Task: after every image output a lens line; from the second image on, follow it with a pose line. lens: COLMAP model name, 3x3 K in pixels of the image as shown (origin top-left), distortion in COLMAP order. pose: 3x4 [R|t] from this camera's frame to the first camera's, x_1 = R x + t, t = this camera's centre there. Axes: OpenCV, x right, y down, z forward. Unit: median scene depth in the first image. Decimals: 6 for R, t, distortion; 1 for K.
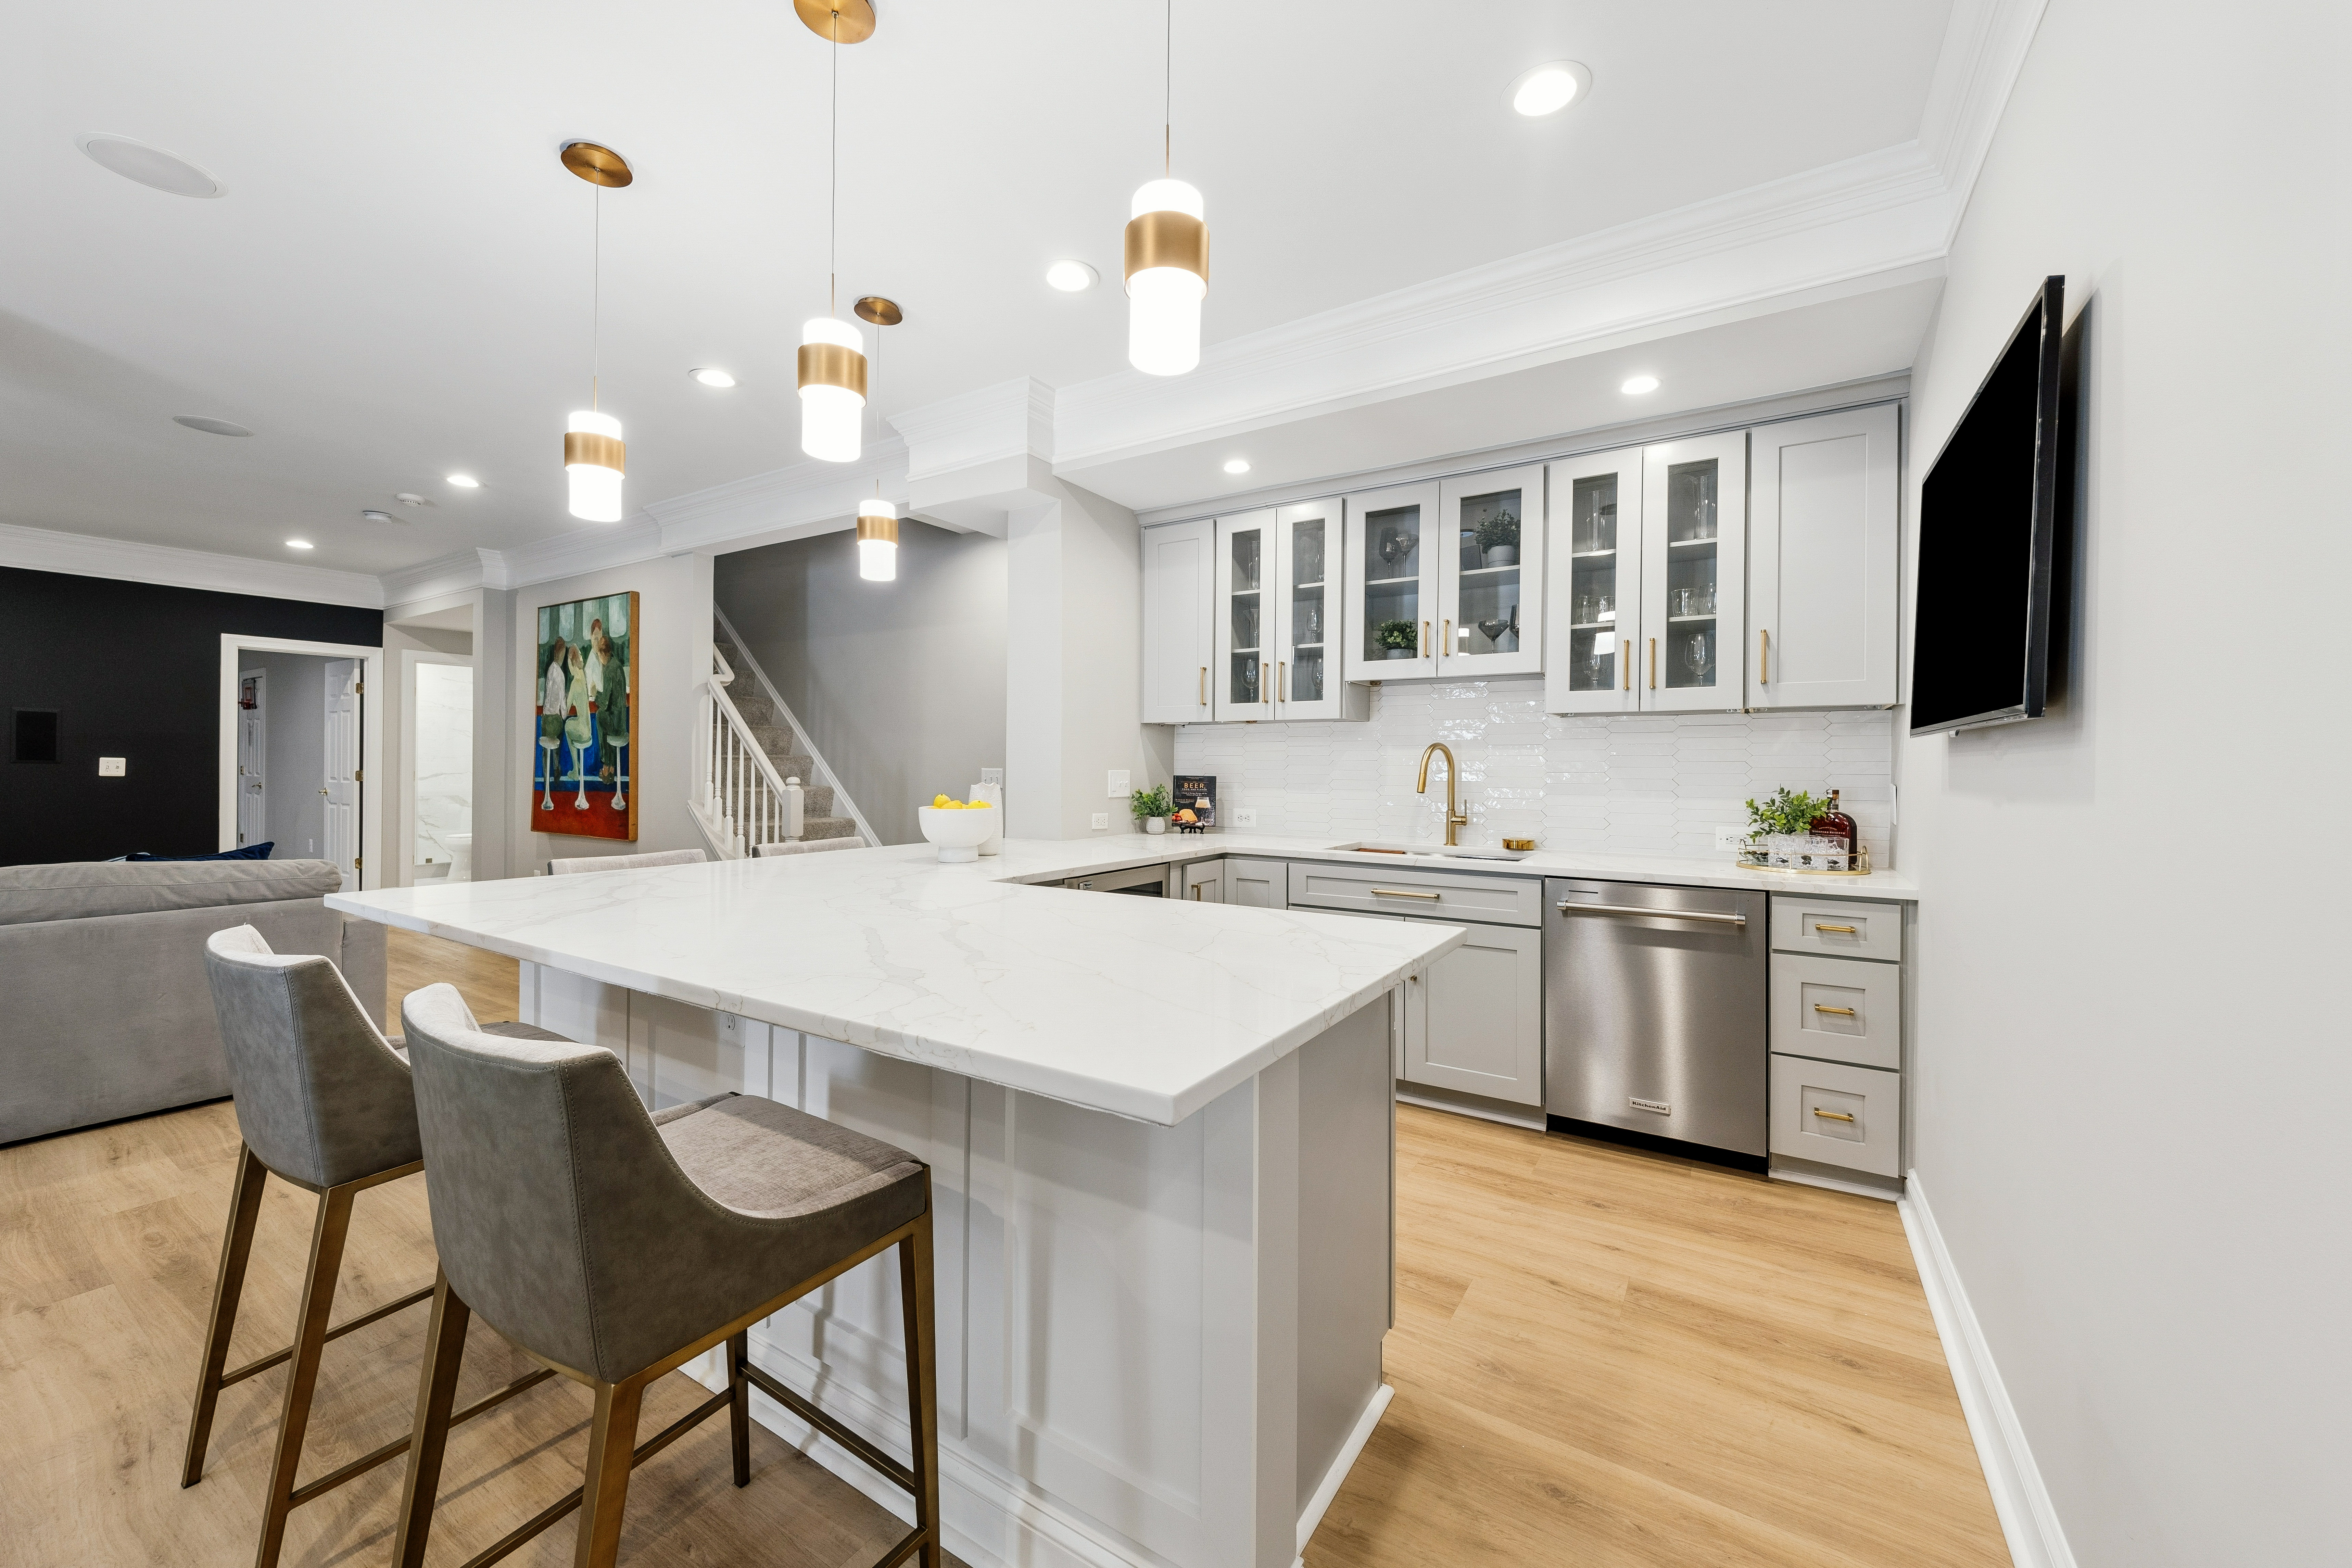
lens RADIAL K [[887.7, 0, 1179.9], [0, 887.7, 776.3], [0, 0, 1]] dist [0.001636, 0.000016]
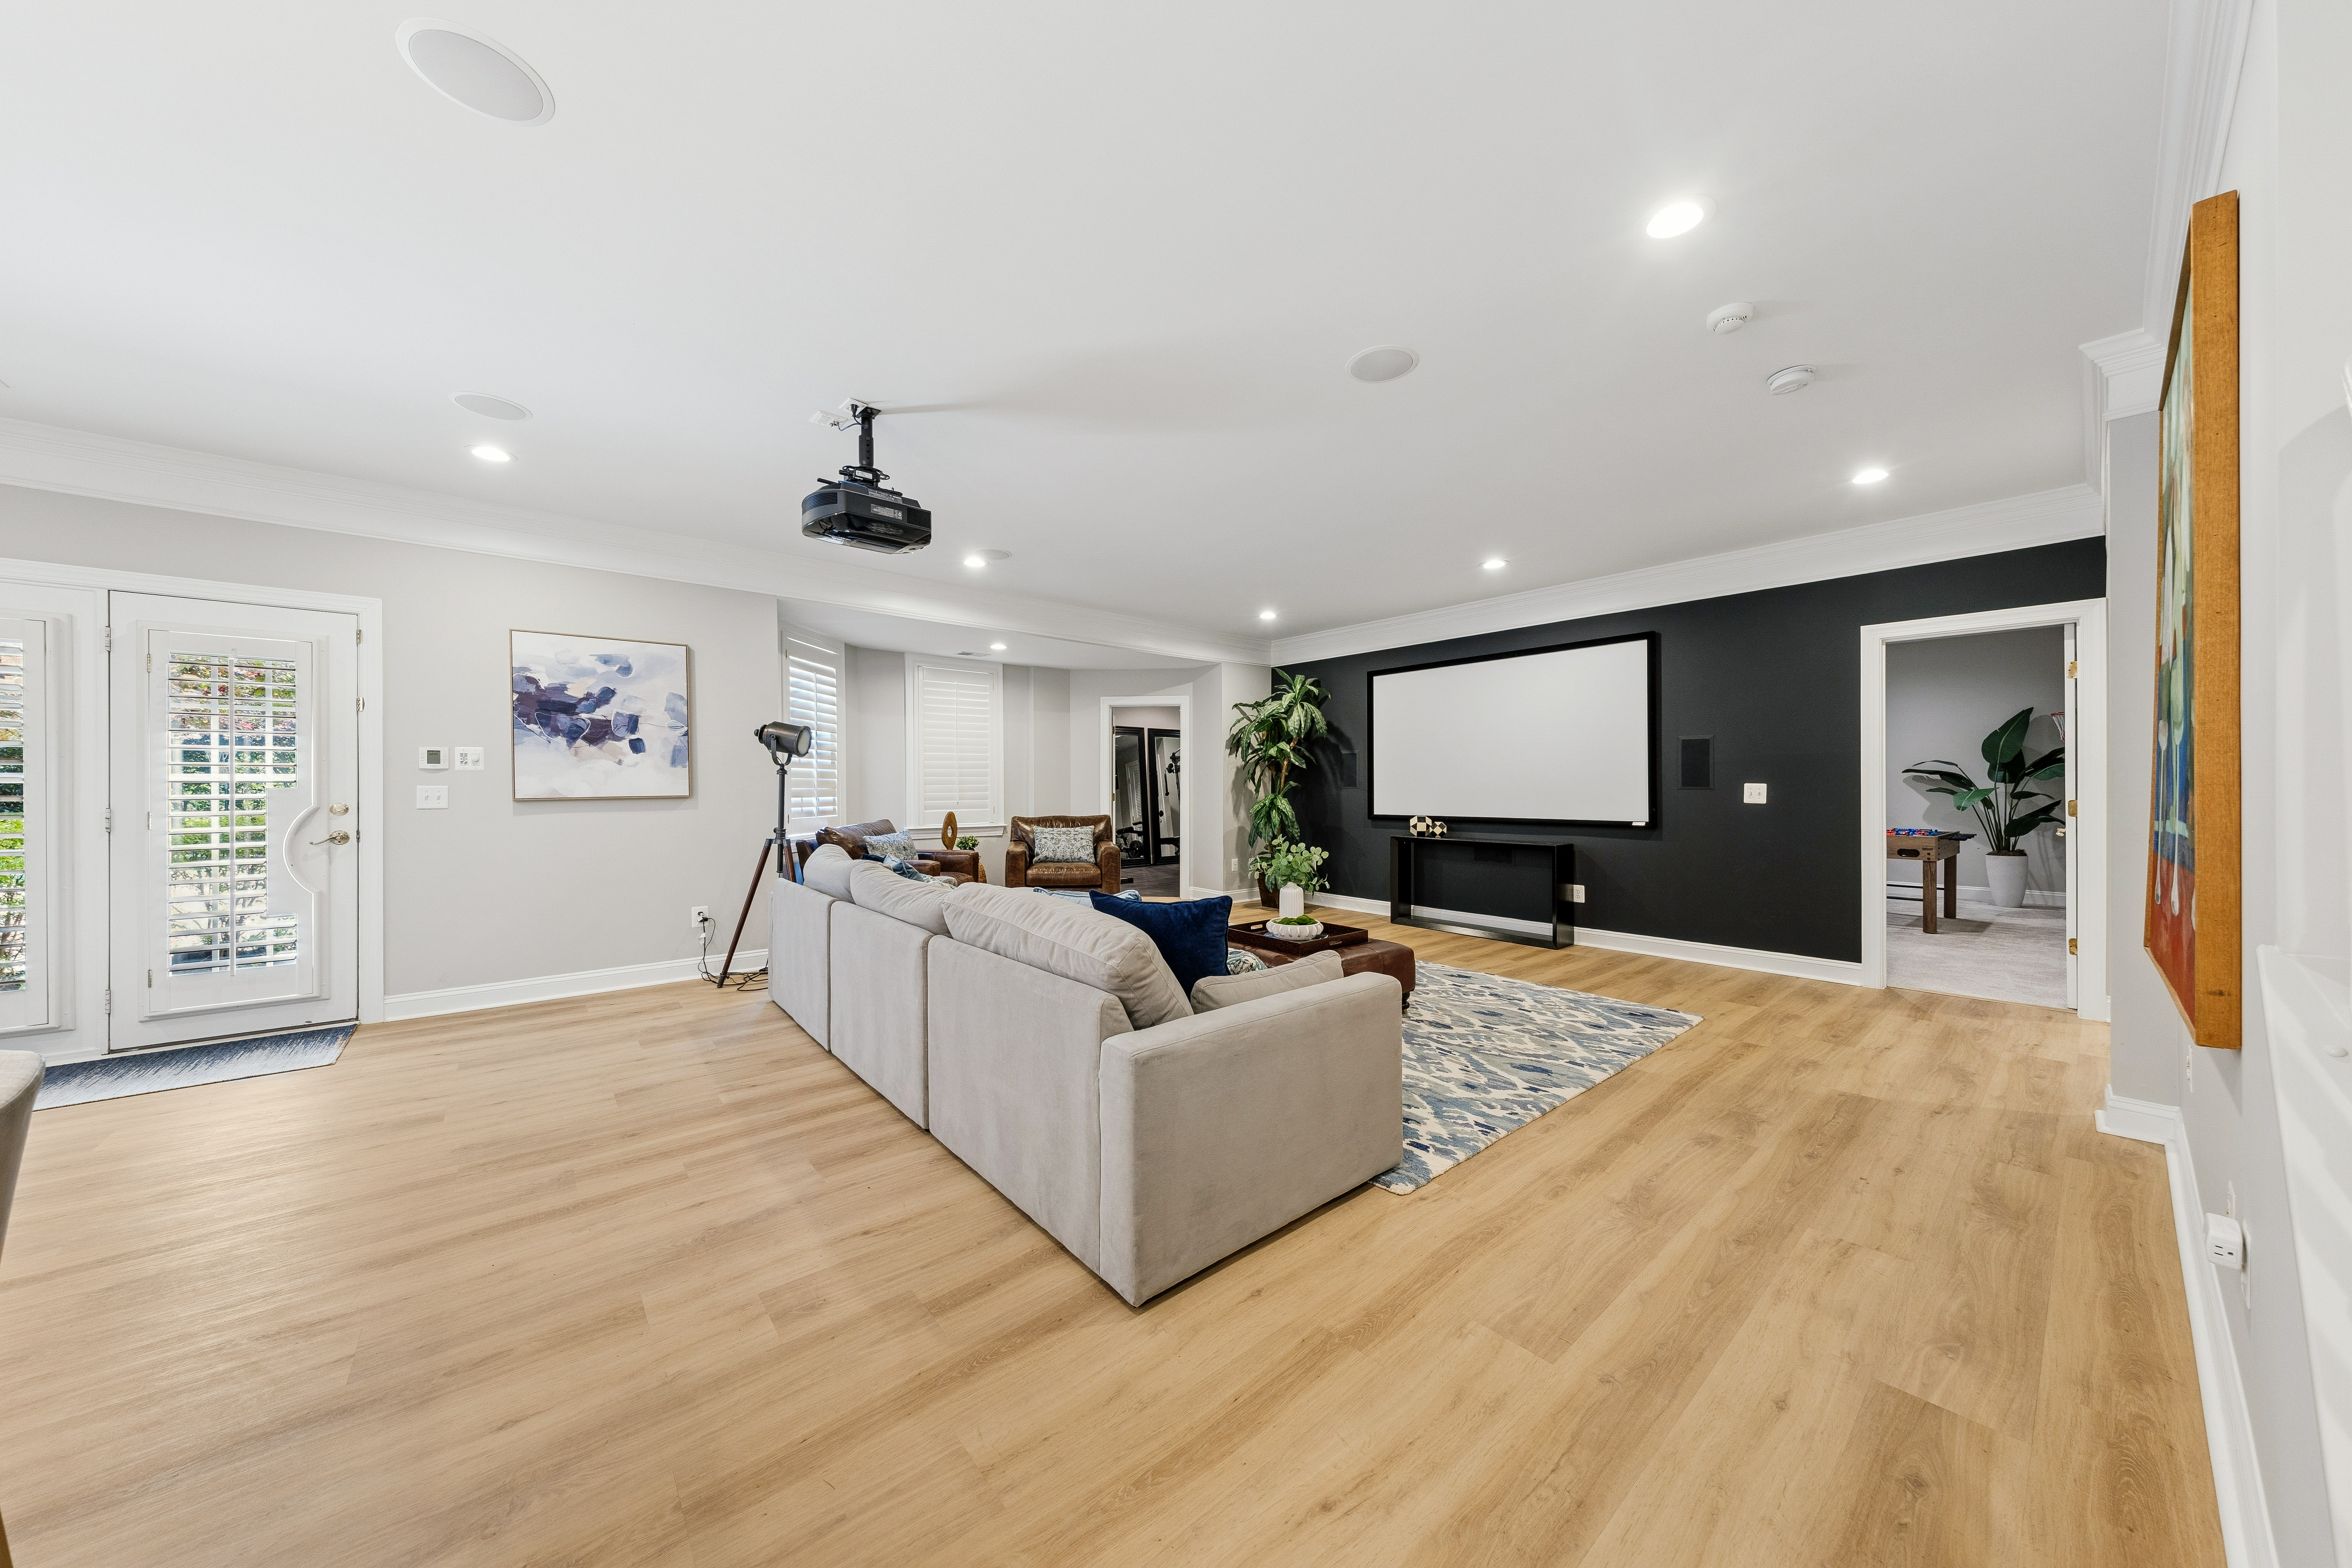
lens RADIAL K [[792.6, 0, 1188.9], [0, 792.6, 798.0], [0, 0, 1]] dist [0.007572, 0.000021]
pose [[-0.285672, 0.005943, -0.958309, -0.366211], [-0.011943, 0.999881, 0.009761, -0.010828], [0.958253, 0.014233, -0.285567, 1.054954]]
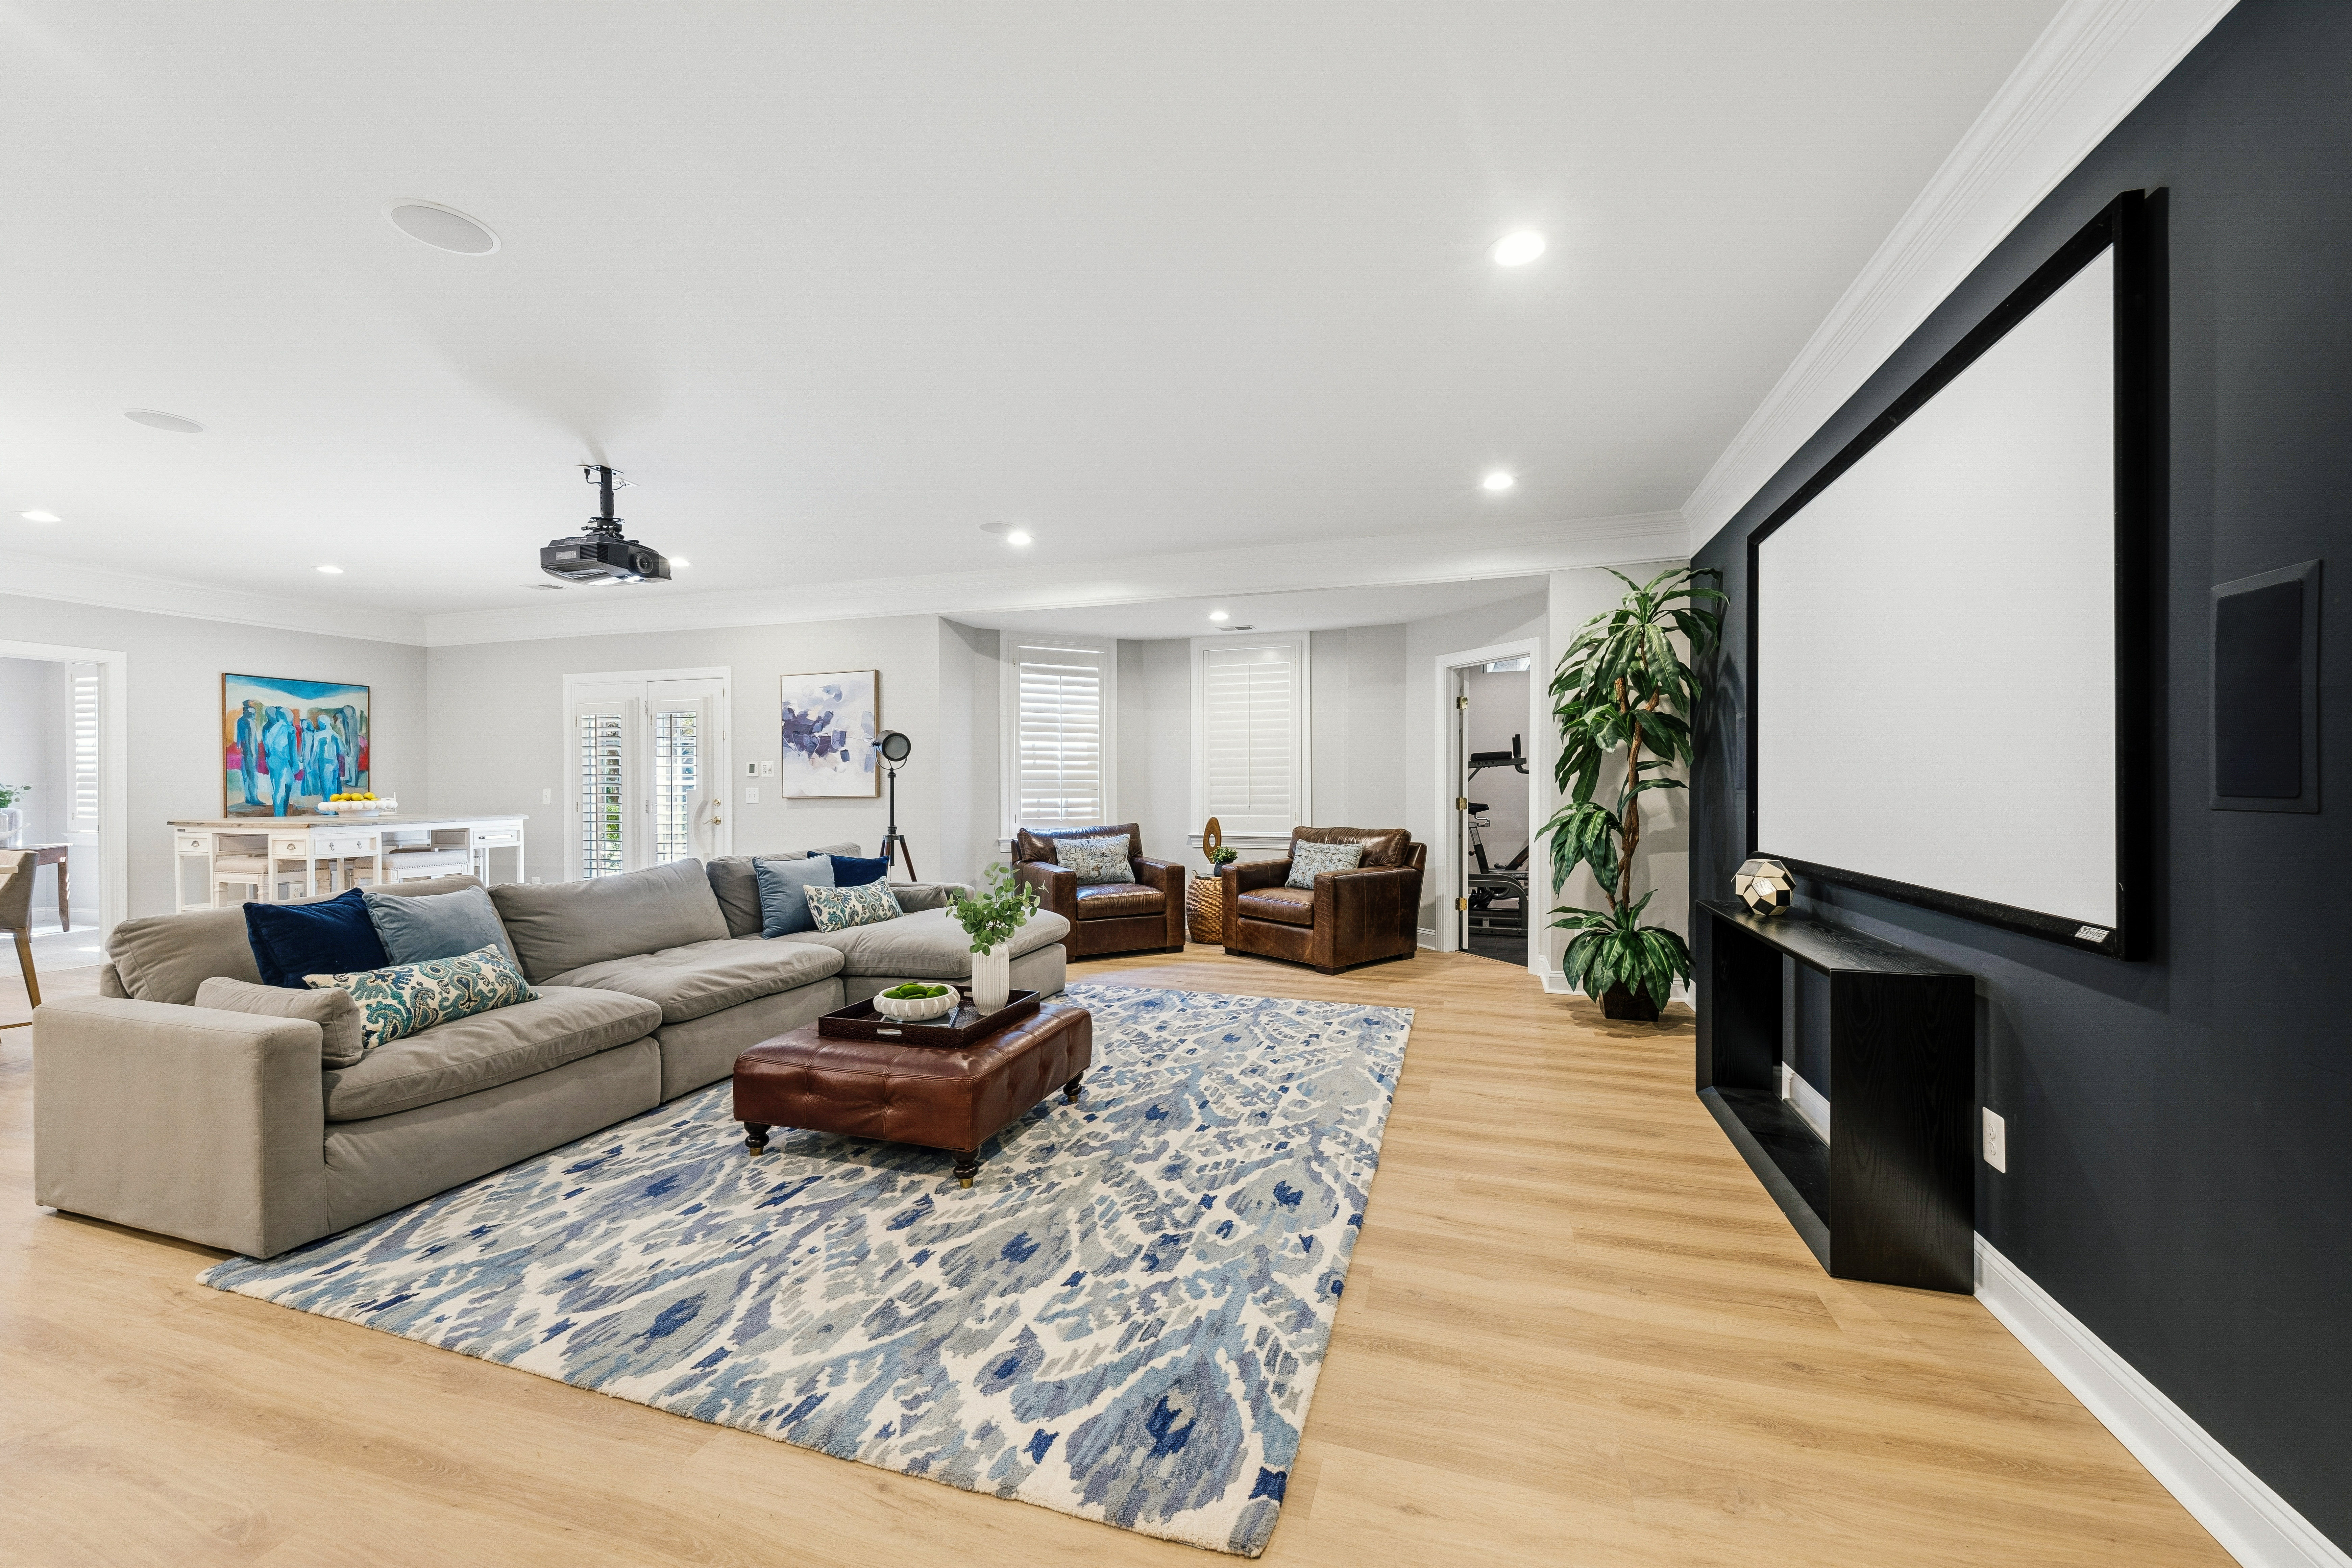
lens RADIAL K [[932.7, 0, 1156.5], [0, 932.7, 792.2], [0, 0, 1]] dist [0.023686, -0.013011]
pose [[-0.970974, -0.003437, -0.239159, -1.424981], [-0.007954, 0.999808, 0.017926, -0.035526], [0.239051, 0.019308, -0.970815, 1.762044]]
